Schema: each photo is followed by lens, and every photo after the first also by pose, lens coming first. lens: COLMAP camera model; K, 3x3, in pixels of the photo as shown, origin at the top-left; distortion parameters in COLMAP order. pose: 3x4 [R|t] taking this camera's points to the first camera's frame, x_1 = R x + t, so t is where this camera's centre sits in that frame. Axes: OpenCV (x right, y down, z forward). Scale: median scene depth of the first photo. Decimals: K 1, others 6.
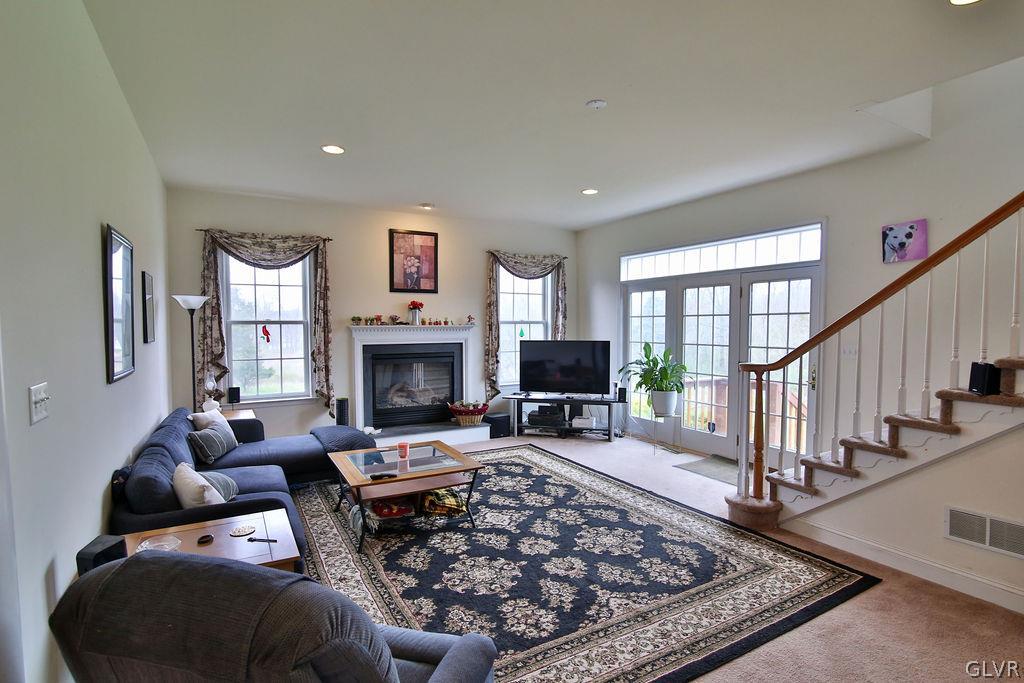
lens RADIAL K [[502.2, 0, 495.8], [0, 502.2, 341.7], [0, 0, 1]] dist [-0.019001, 0.000074]
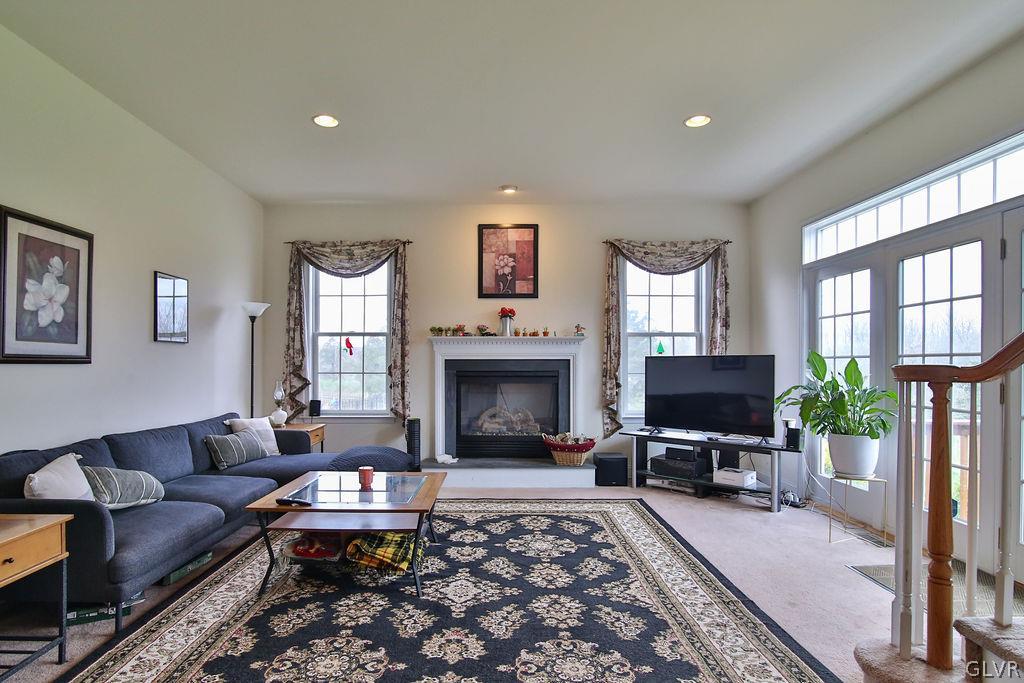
lens RADIAL K [[528.2, 0, 476.8], [0, 528.2, 363.0], [0, 0, 1]] dist [-0.021009, -0.000722]
pose [[0.871292, 0.004399, -0.490746, 0.245221], [-0.021015, 0.999377, -0.028352, 0.039392], [0.490316, 0.035016, 0.870841, 0.240811]]
